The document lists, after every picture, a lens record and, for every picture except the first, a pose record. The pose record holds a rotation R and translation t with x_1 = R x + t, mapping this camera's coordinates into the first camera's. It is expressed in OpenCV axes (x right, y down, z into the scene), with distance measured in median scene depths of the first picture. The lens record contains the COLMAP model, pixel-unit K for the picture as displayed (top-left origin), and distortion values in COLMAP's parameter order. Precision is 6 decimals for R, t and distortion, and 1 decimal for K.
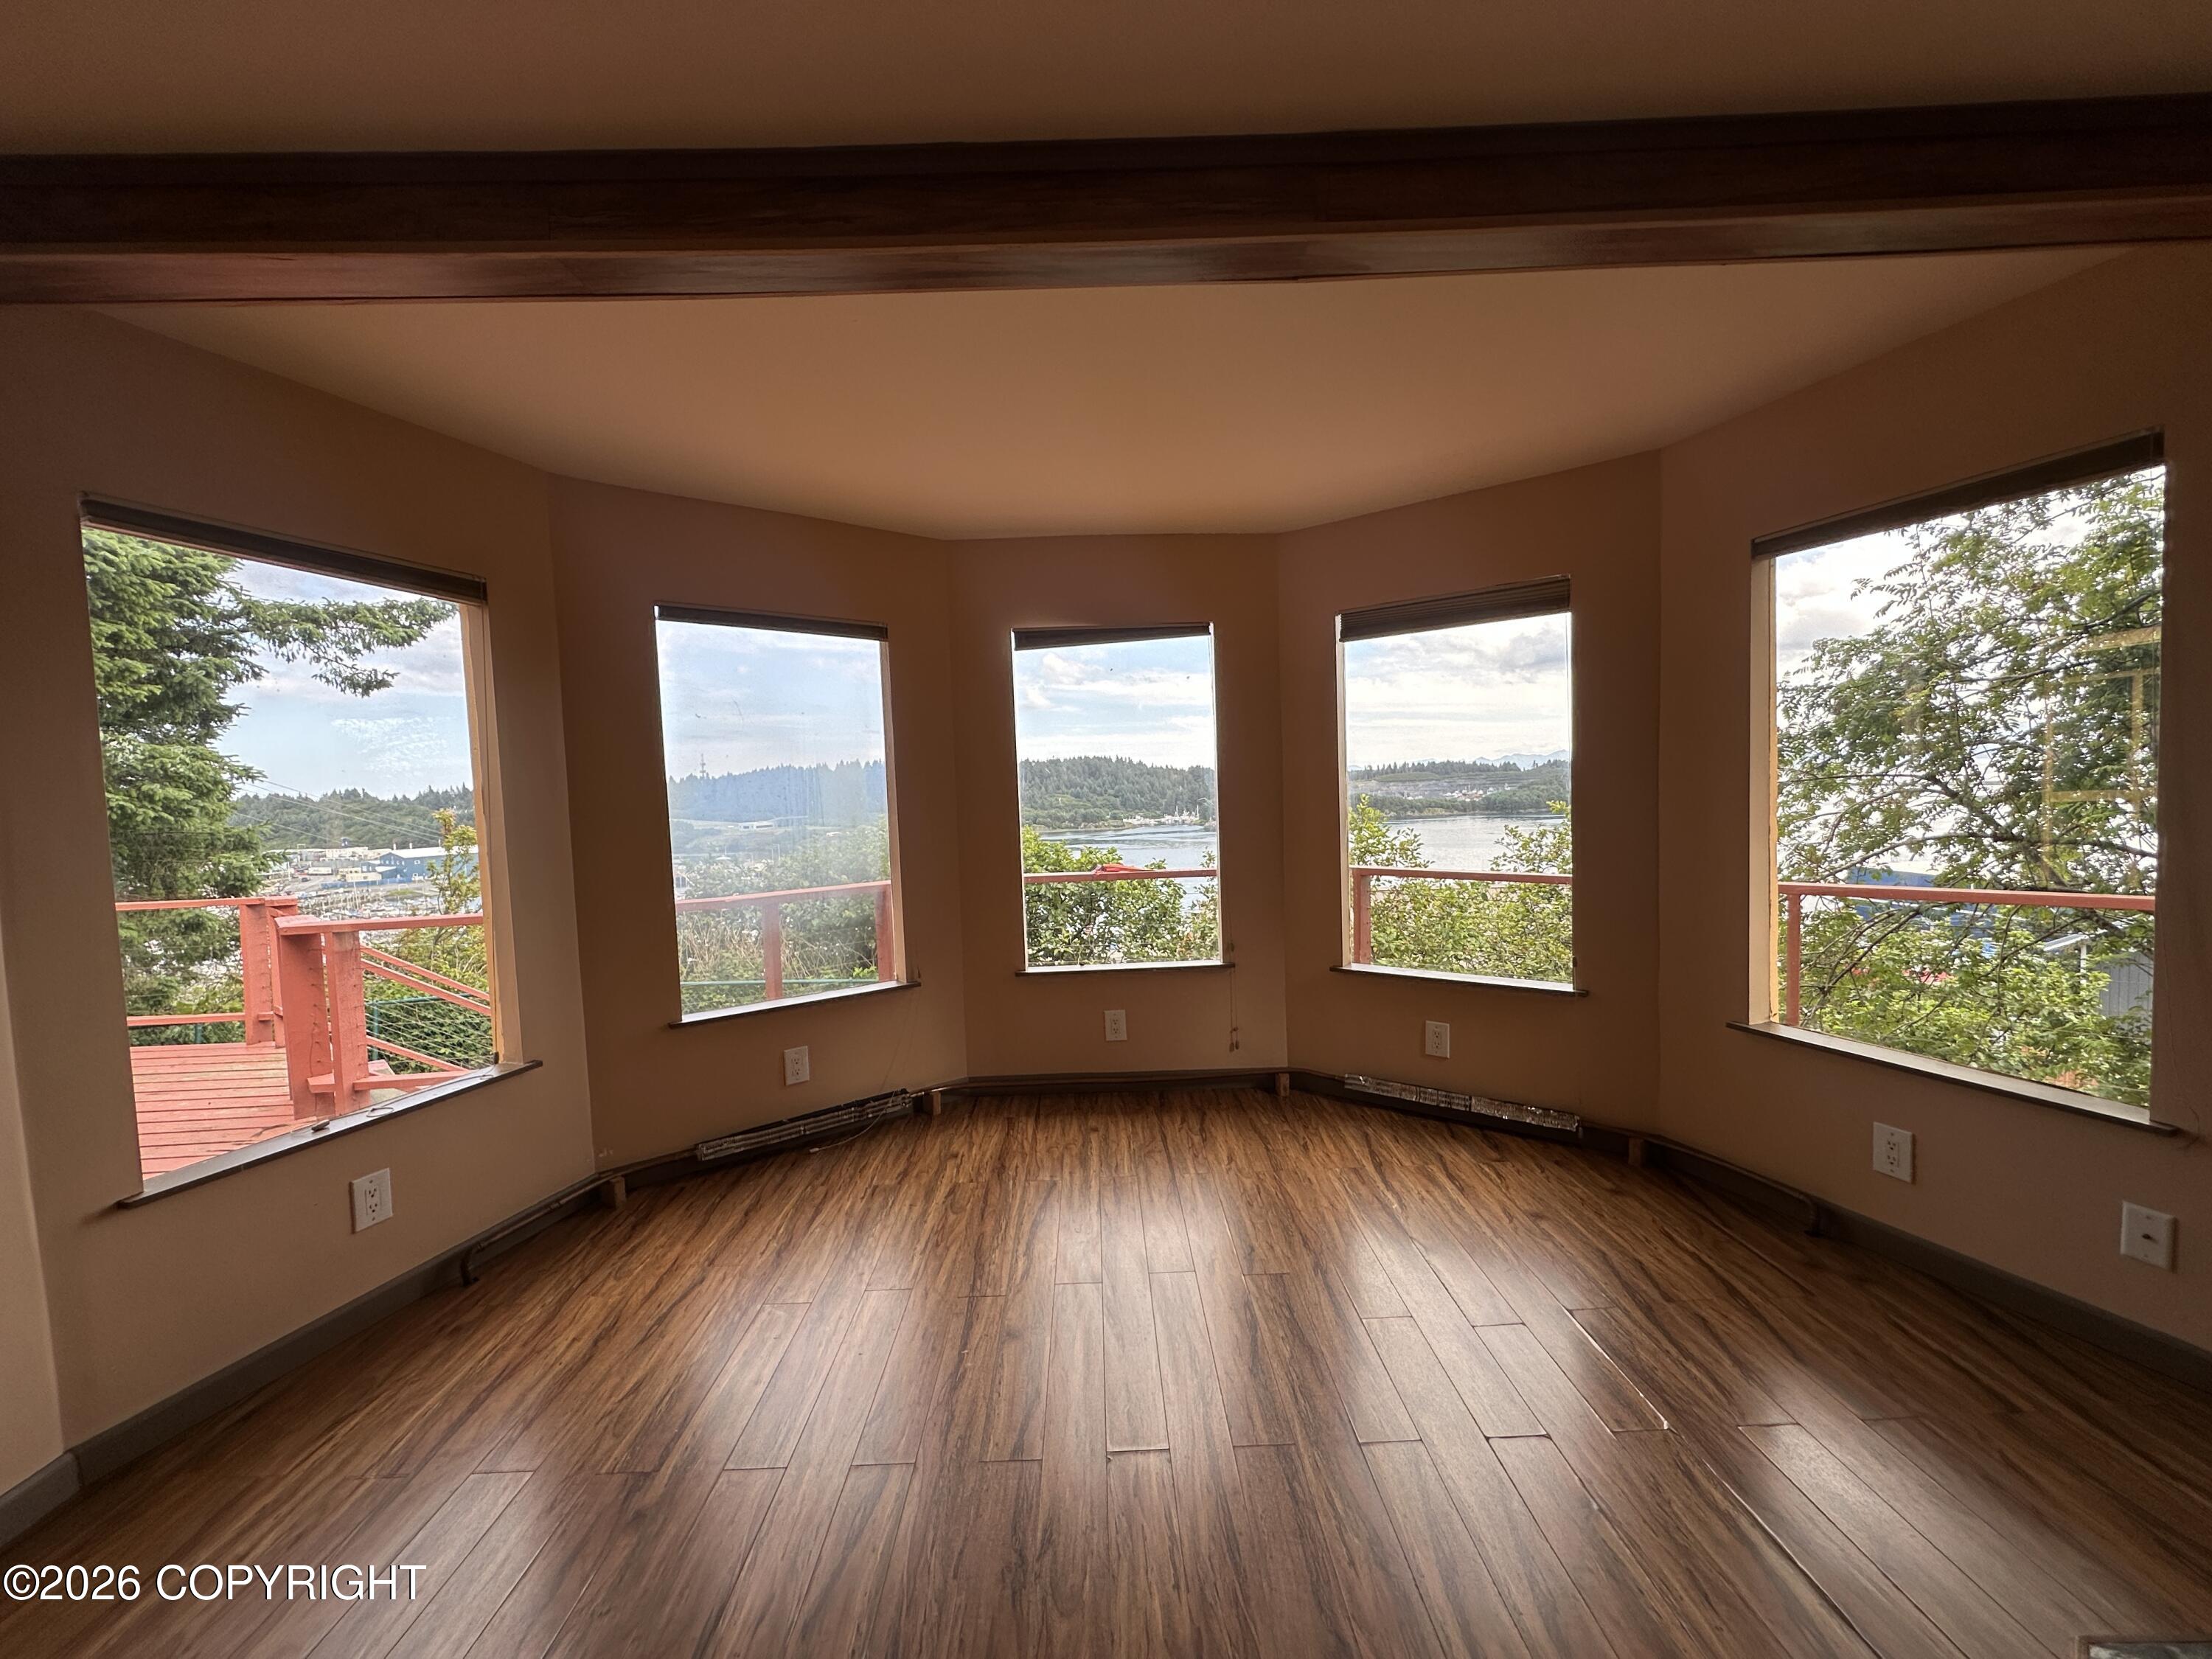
lens RADIAL K [[881.1, 0, 1102.0], [0, 881.1, 831.2], [0, 0, 1]] dist [-0.000612, 0.000068]
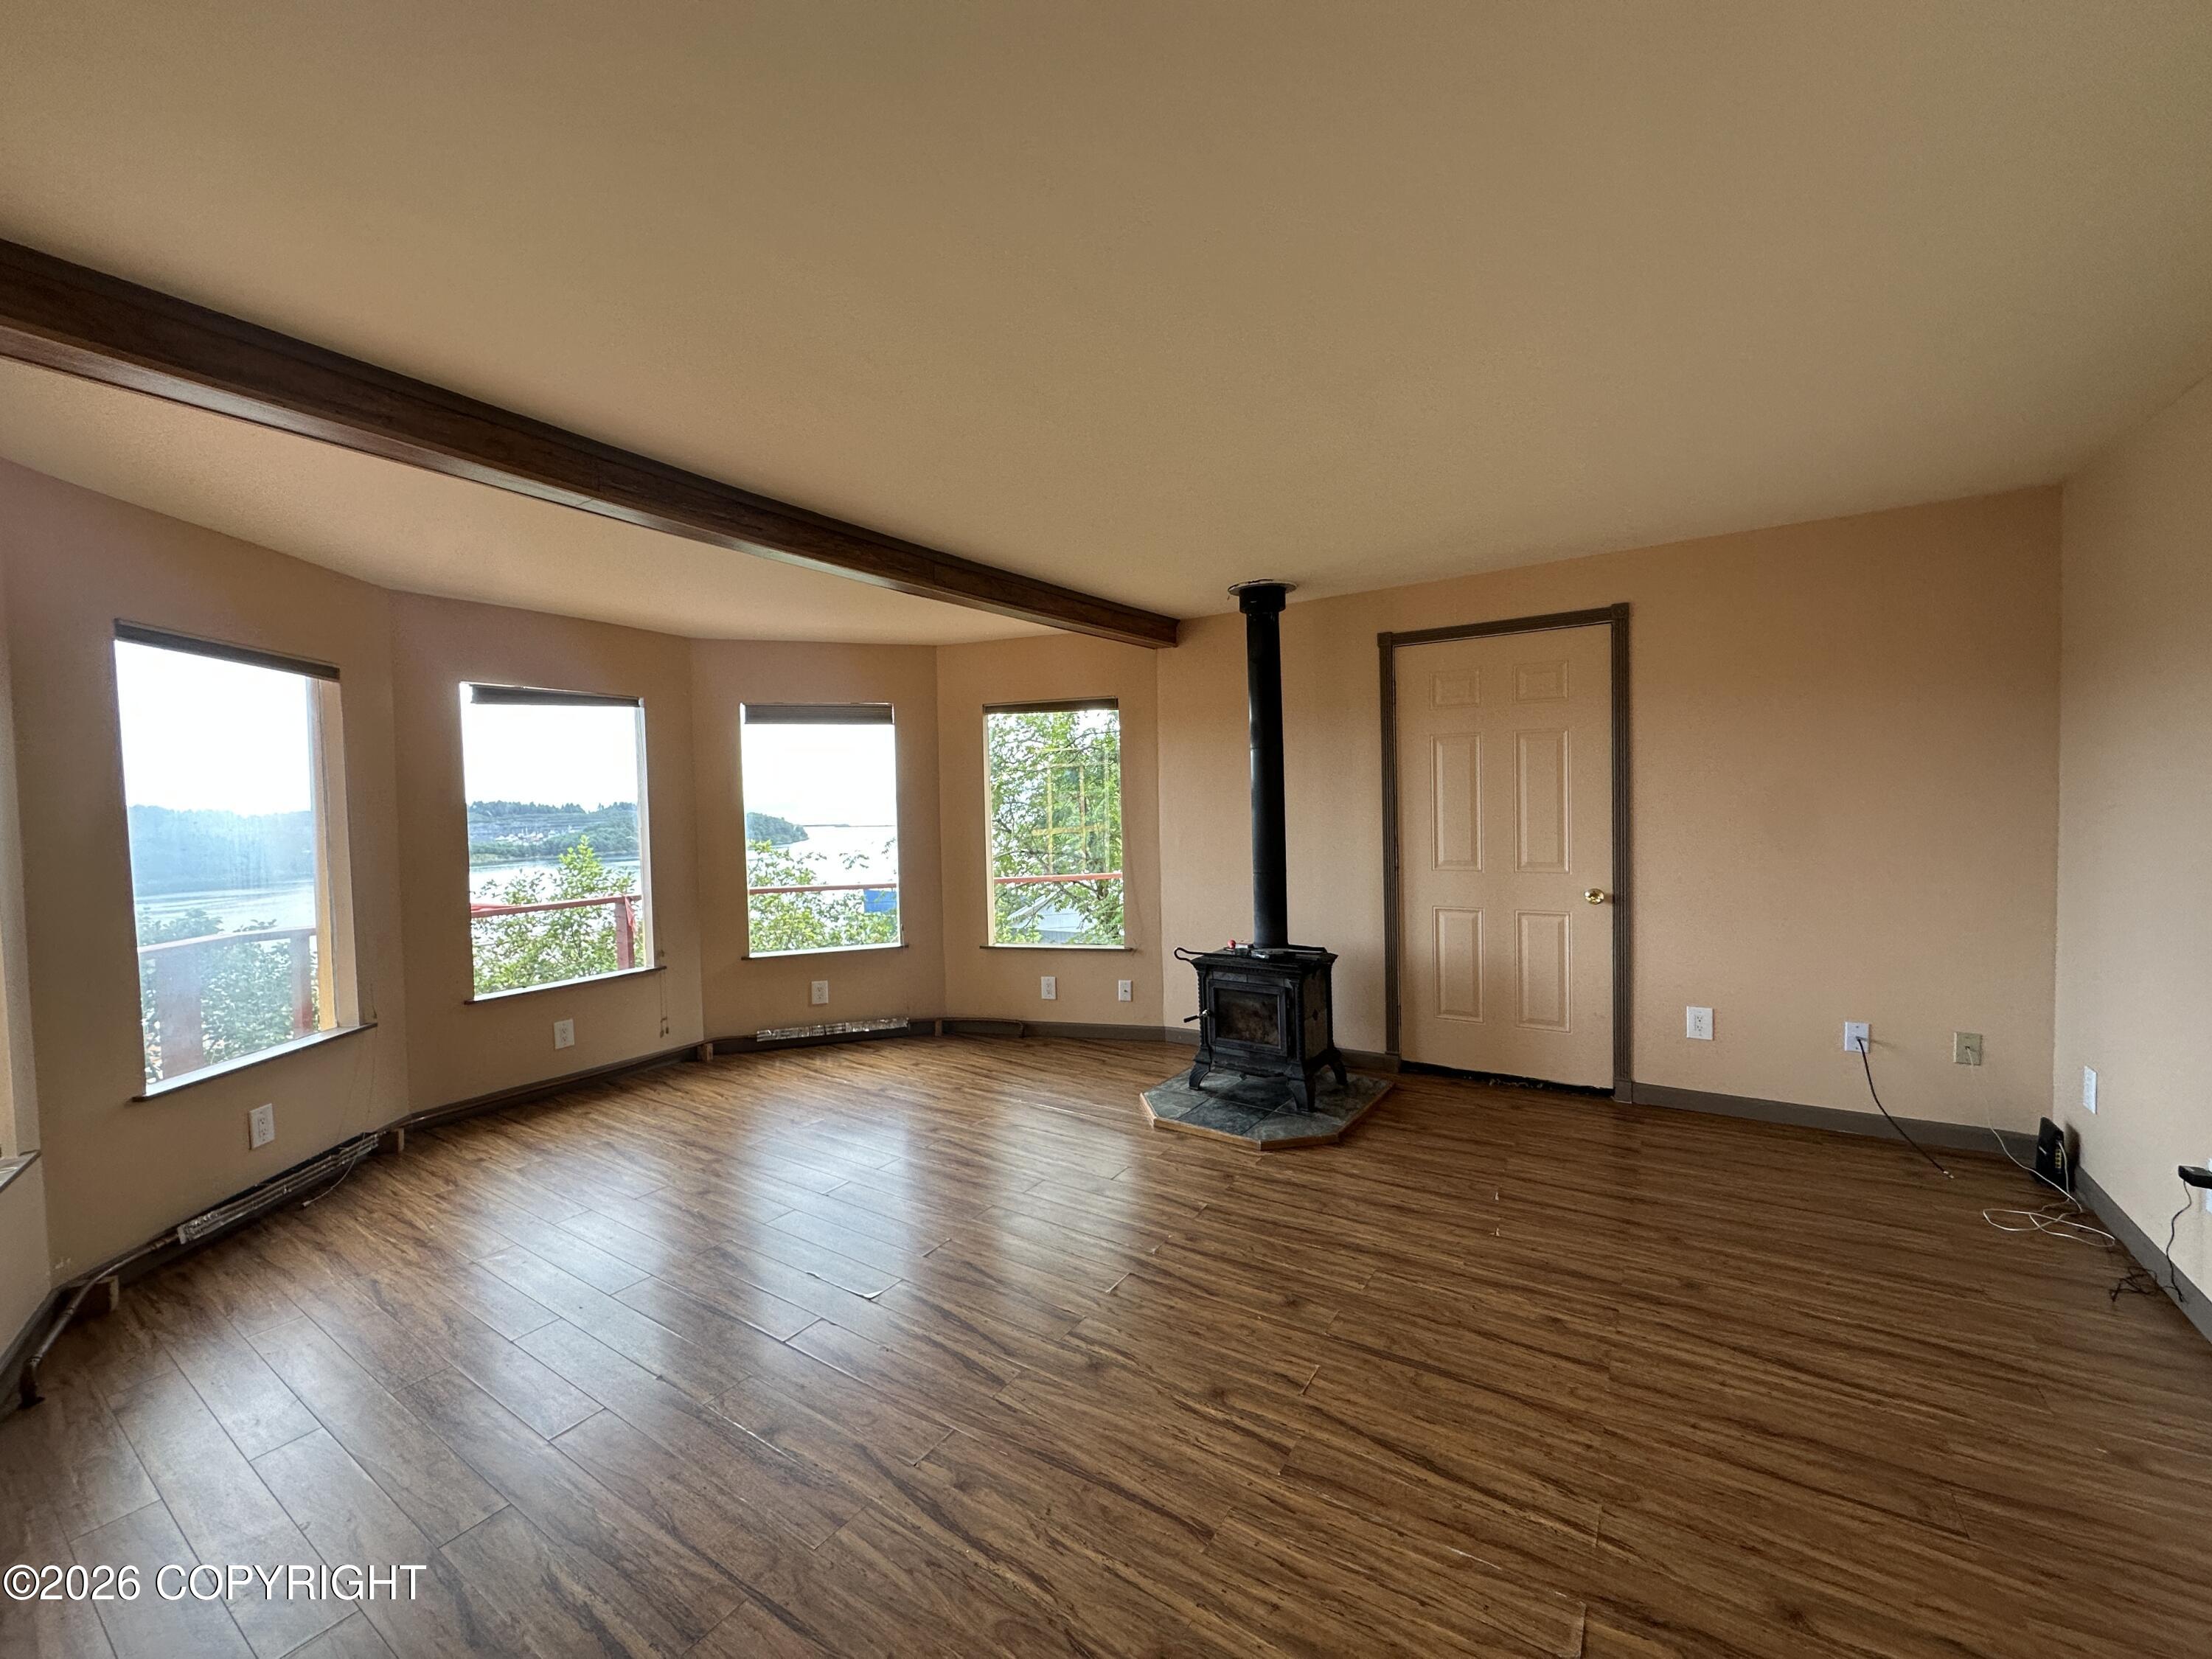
lens RADIAL K [[881.1, 0, 1102.0], [0, 881.1, 831.2], [0, 0, 1]] dist [-0.000612, 0.000068]
pose [[0.562441, -0.006886, 0.826809, -0.649115], [0.046636, 0.998638, -0.023407, 0.018612], [-0.825521, 0.051724, 0.561996, -0.290333]]
